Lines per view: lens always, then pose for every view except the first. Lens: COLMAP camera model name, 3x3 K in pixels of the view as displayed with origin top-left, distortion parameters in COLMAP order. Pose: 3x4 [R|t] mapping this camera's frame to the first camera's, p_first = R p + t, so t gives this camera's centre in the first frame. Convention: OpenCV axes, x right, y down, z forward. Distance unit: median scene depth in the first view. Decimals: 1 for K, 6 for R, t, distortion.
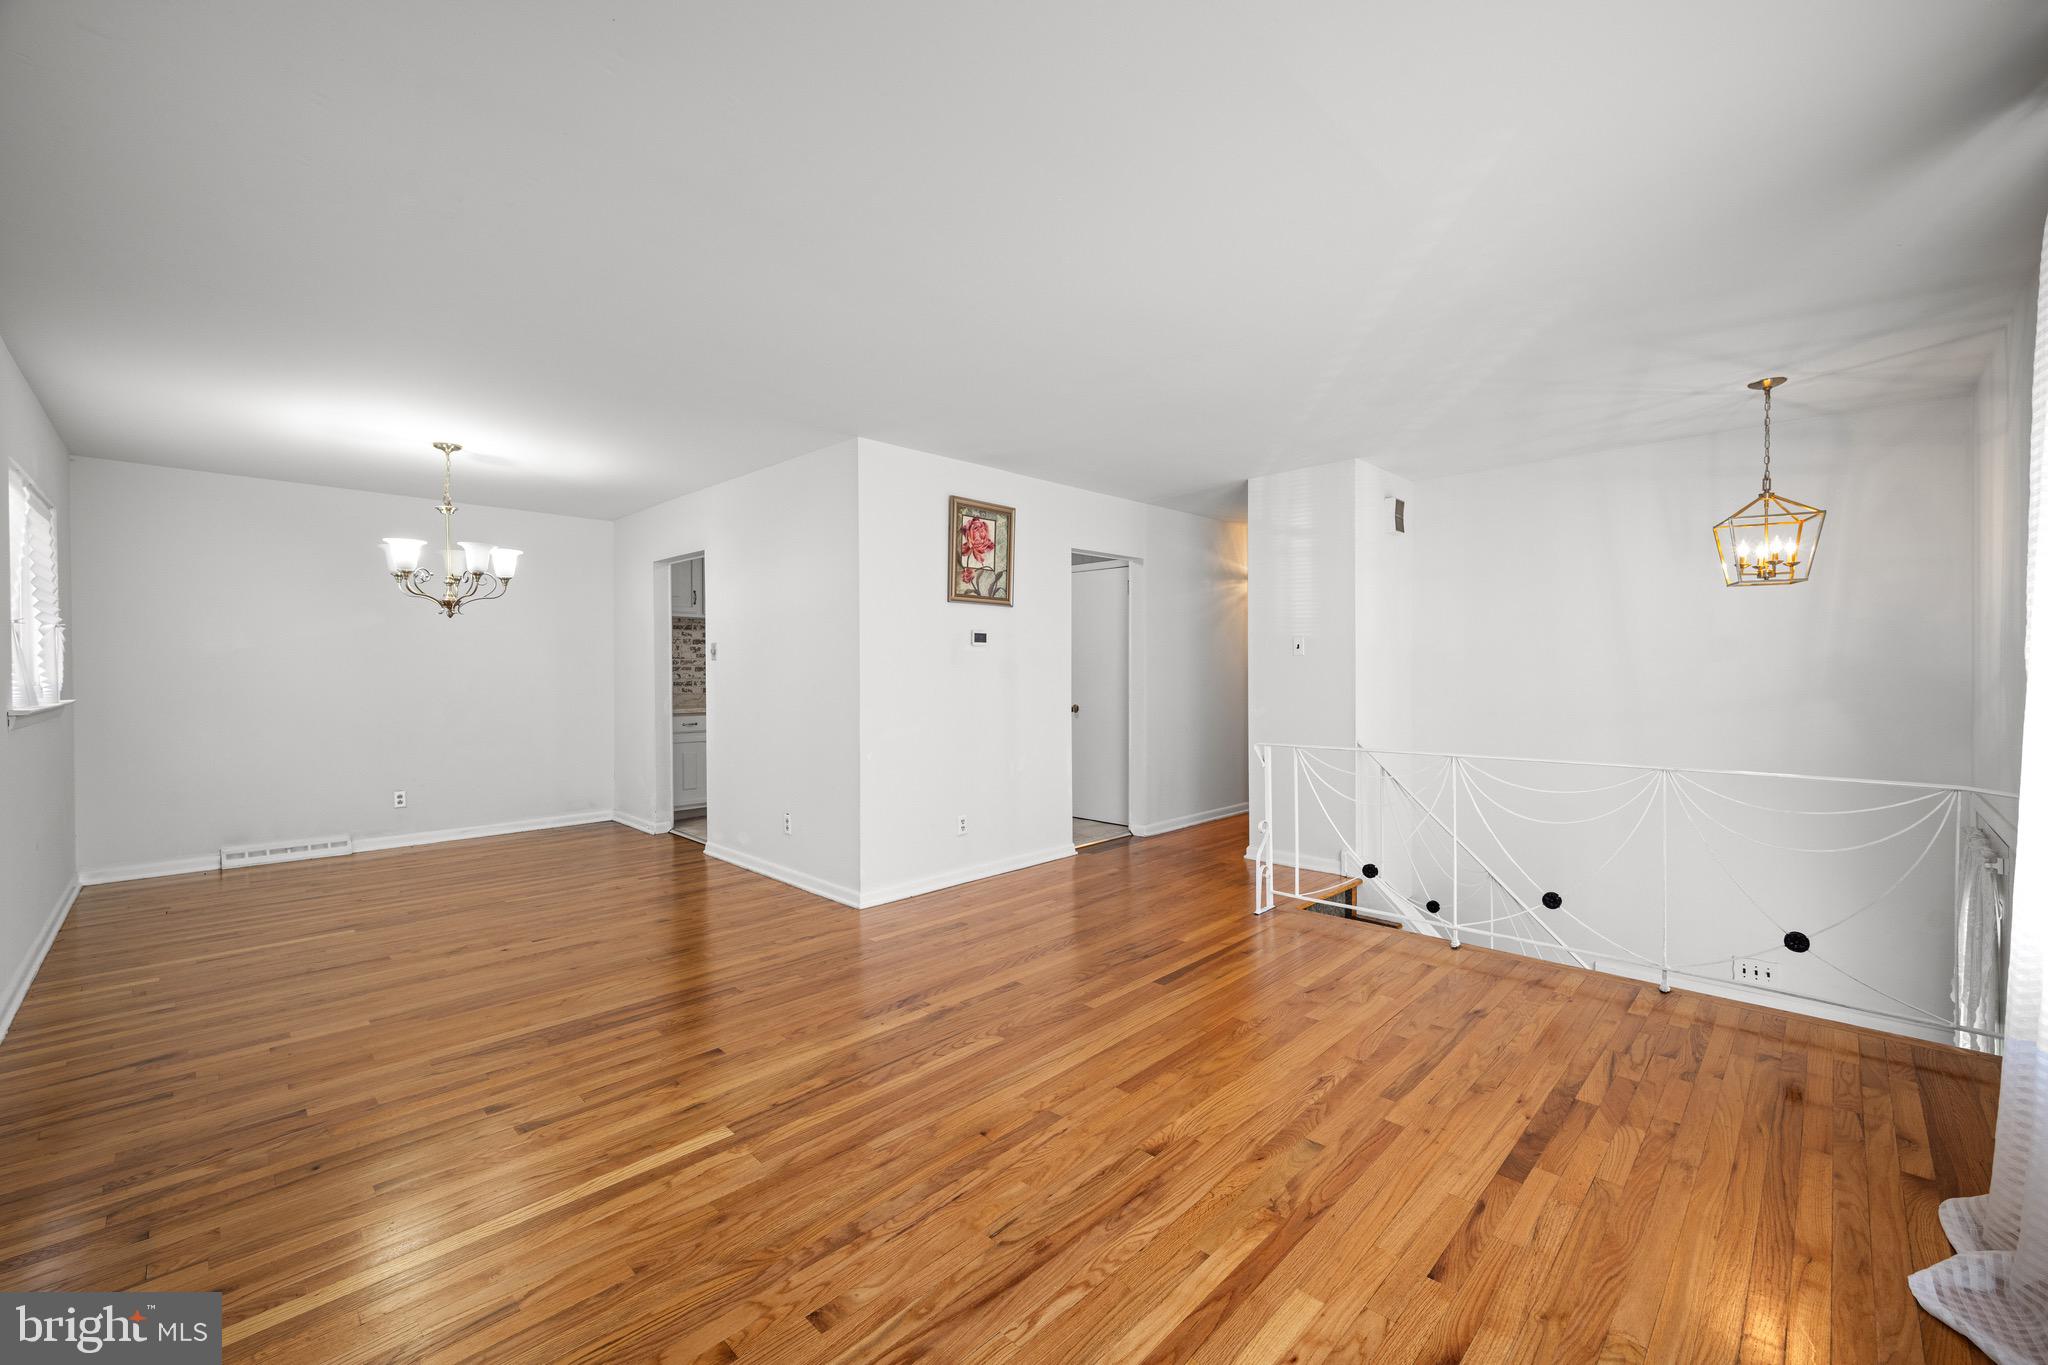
lens RADIAL K [[824.5, 0, 1031.9], [0, 824.5, 679.7], [0, 0, 1]] dist [-0.003193, 0.000066]
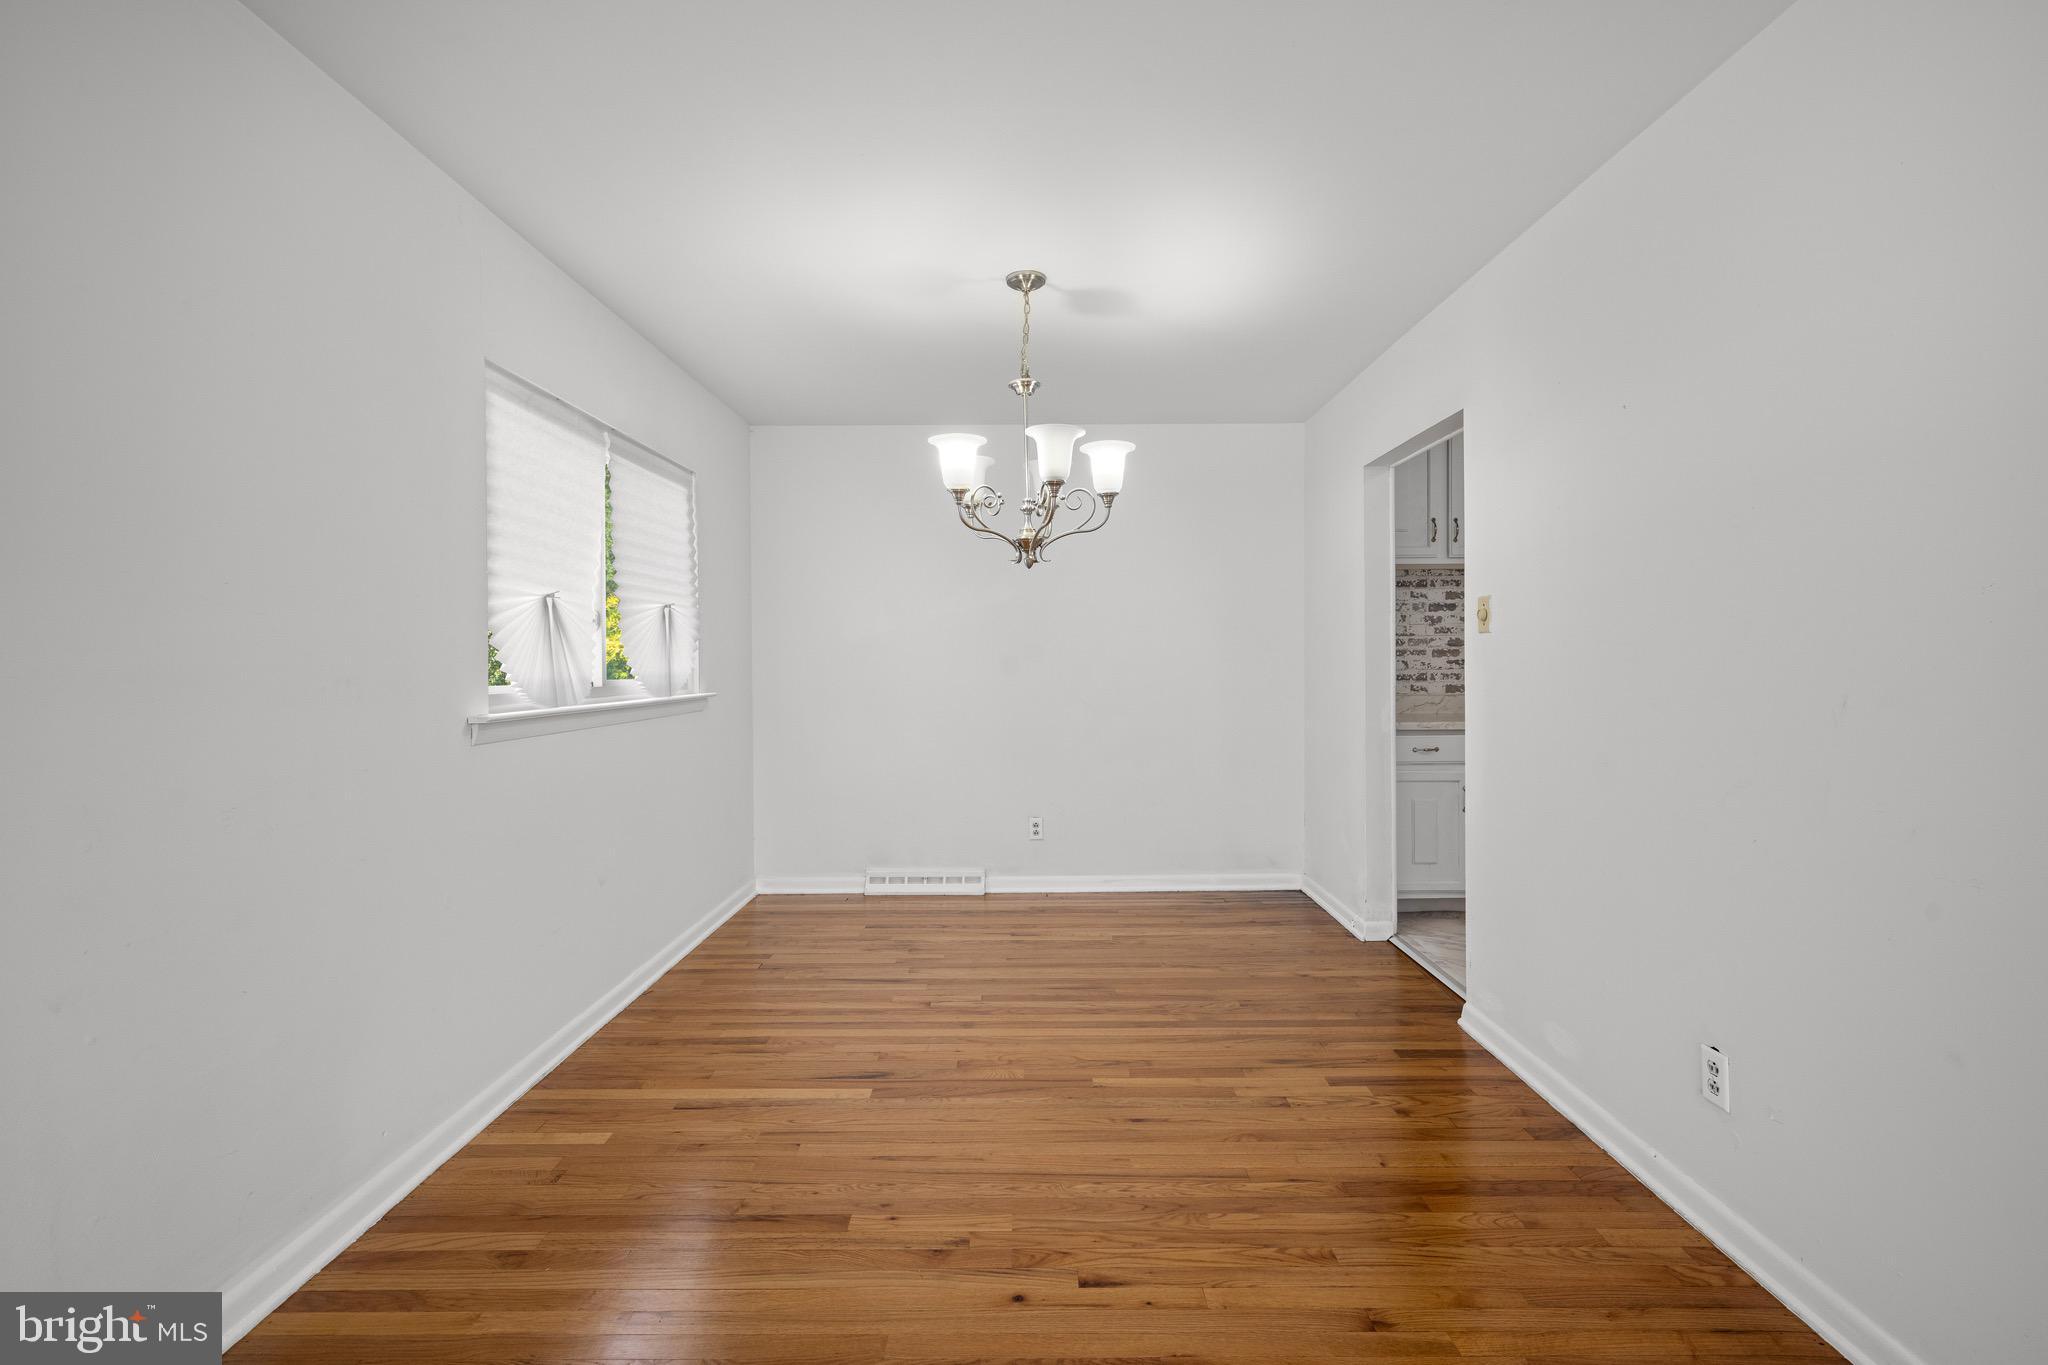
lens RADIAL K [[864.8, 0, 1033.3], [0, 864.8, 674.7], [0, 0, 1]] dist [-0.014567, -0.000264]
pose [[0.695216, 0.007871, -0.718758, -0.191571], [-0.001342, 0.999953, 0.009652, -0.003321], [0.718800, -0.005745, 0.695194, 0.425944]]
